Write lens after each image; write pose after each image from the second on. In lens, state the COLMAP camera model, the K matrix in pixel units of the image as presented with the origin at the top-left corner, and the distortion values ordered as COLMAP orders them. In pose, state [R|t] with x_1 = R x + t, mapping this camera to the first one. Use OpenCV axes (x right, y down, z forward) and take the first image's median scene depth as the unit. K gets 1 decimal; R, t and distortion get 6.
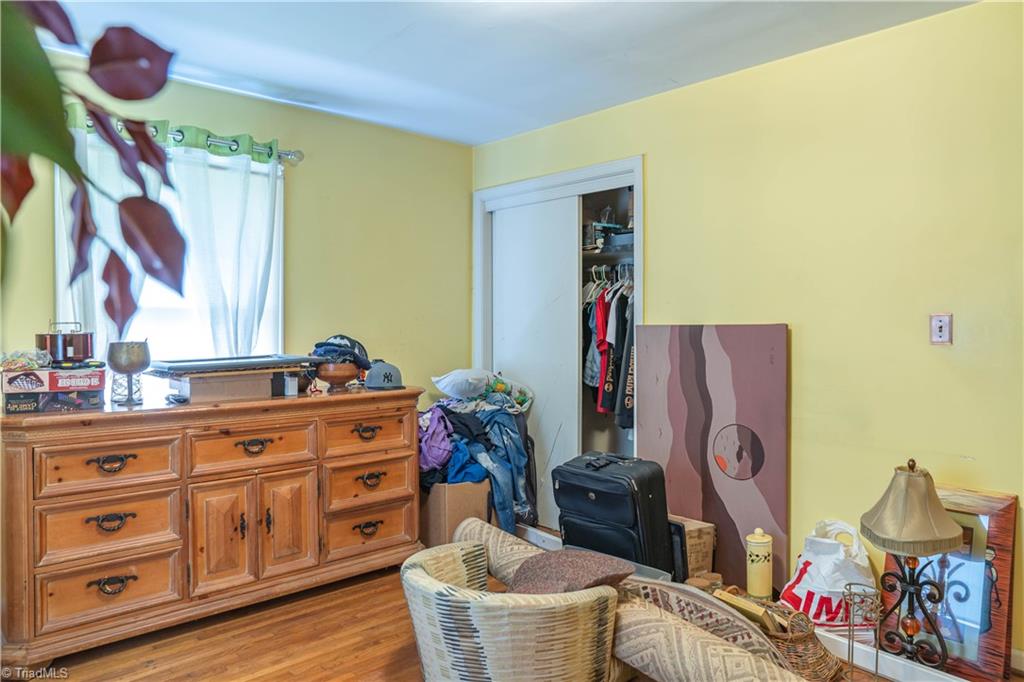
lens RADIAL K [[694.1, 0, 512.0], [0, 694.1, 341.0], [0, 0, 1]] dist [-0.030465, 0.002318]
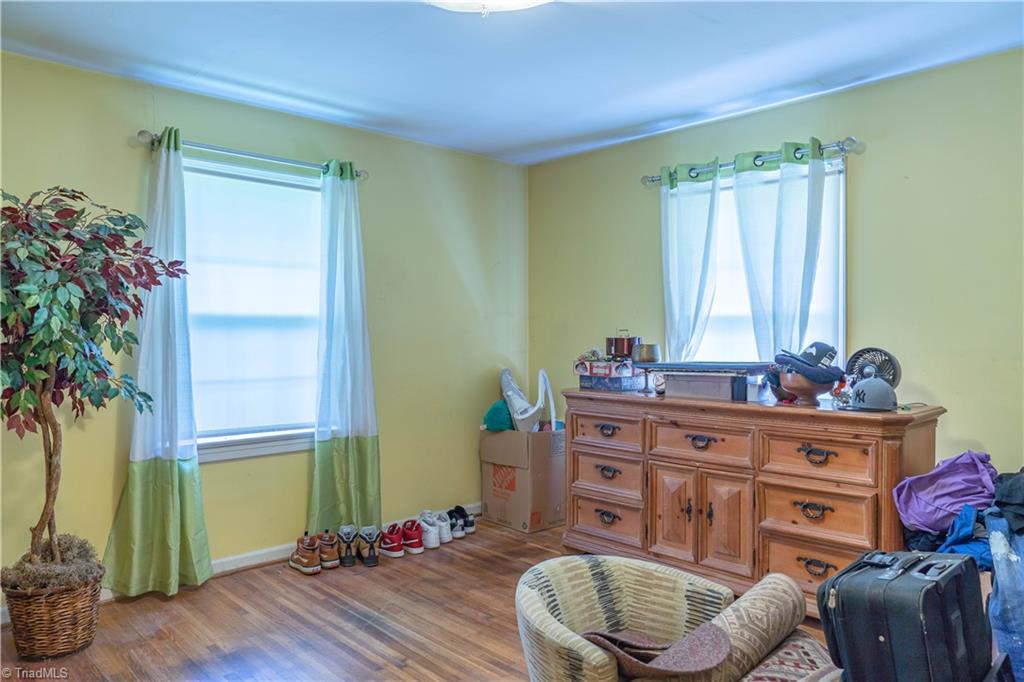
lens RADIAL K [[727.8, 0, 523.8], [0, 727.8, 340.1], [0, 0, 1]] dist [-0.036352, 0.025932]
pose [[0.000062, 0.010401, -0.999946, 0.783563], [-0.020477, 0.999736, 0.010398, -0.015411], [0.999790, 0.020475, 0.000275, 0.717059]]
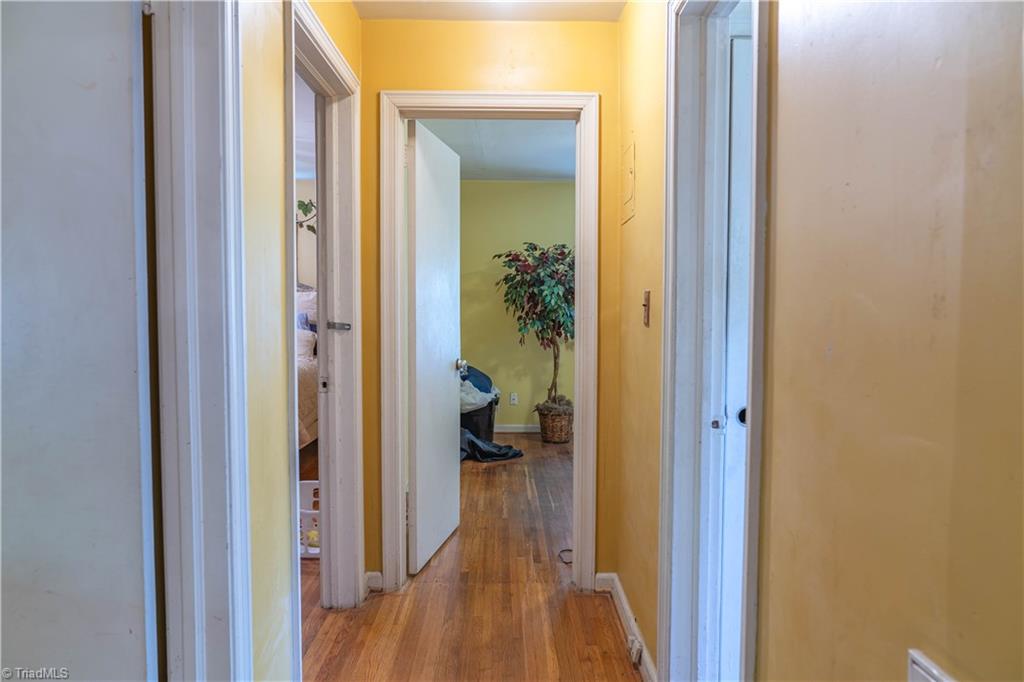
lens RADIAL K [[727.8, 0, 523.8], [0, 727.8, 340.1], [0, 0, 1]] dist [-0.036352, 0.025932]
pose [[-0.667542, 0.036675, -0.743668, 1.289295], [-0.018630, 0.997651, 0.065924, -0.032728], [0.744339, 0.057861, -0.665291, 1.232324]]
